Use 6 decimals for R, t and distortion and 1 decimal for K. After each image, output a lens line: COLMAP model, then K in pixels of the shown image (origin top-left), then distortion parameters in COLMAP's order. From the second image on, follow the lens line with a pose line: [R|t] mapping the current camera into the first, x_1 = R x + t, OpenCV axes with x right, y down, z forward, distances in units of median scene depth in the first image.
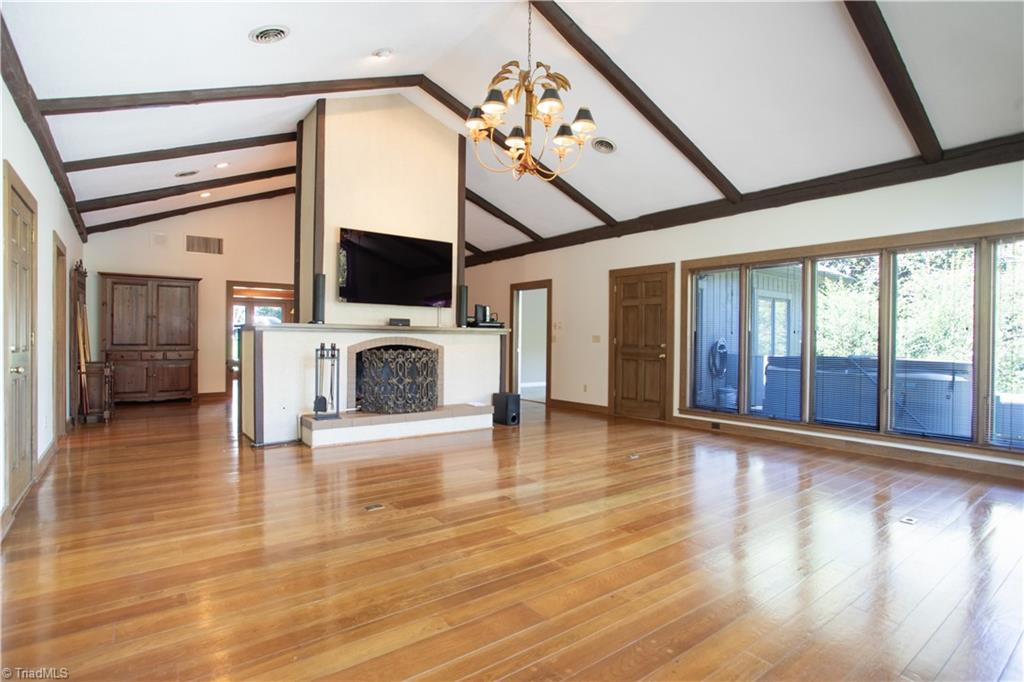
lens RADIAL K [[509.9, 0, 512.0], [0, 509.9, 341.0], [0, 0, 1]] dist [-0.029662, 0.000852]
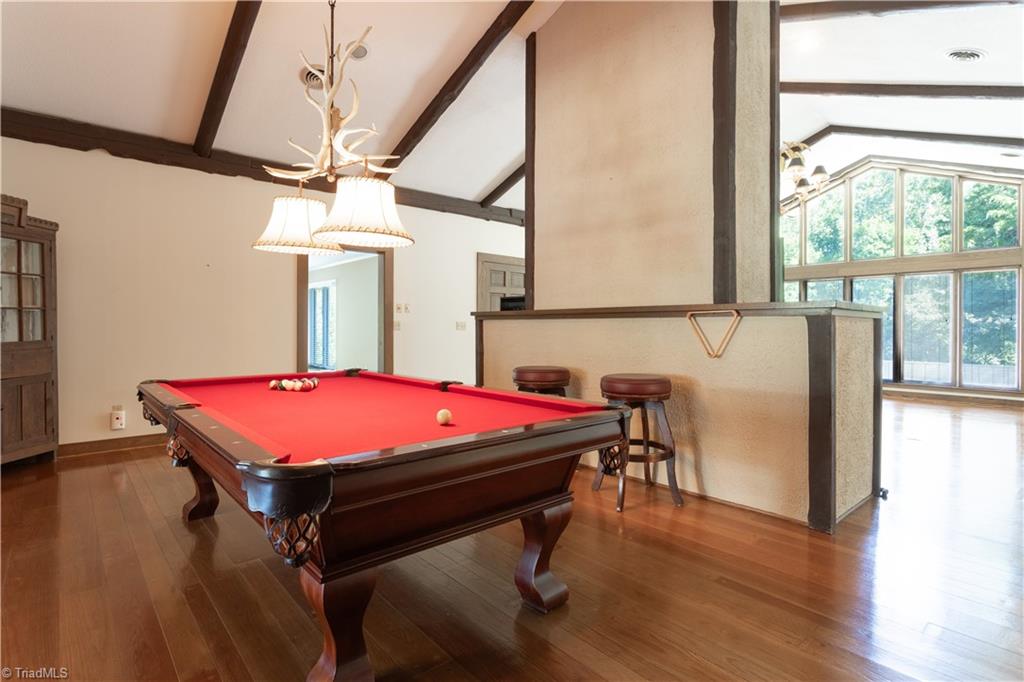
lens RADIAL K [[509.9, 0, 512.0], [0, 509.9, 341.0], [0, 0, 1]] dist [-0.029662, 0.000852]
pose [[-0.086954, -0.037915, 0.995491, -0.633870], [-0.001074, 0.999278, 0.037966, -0.010234], [-0.996212, 0.002232, -0.086932, 0.853440]]
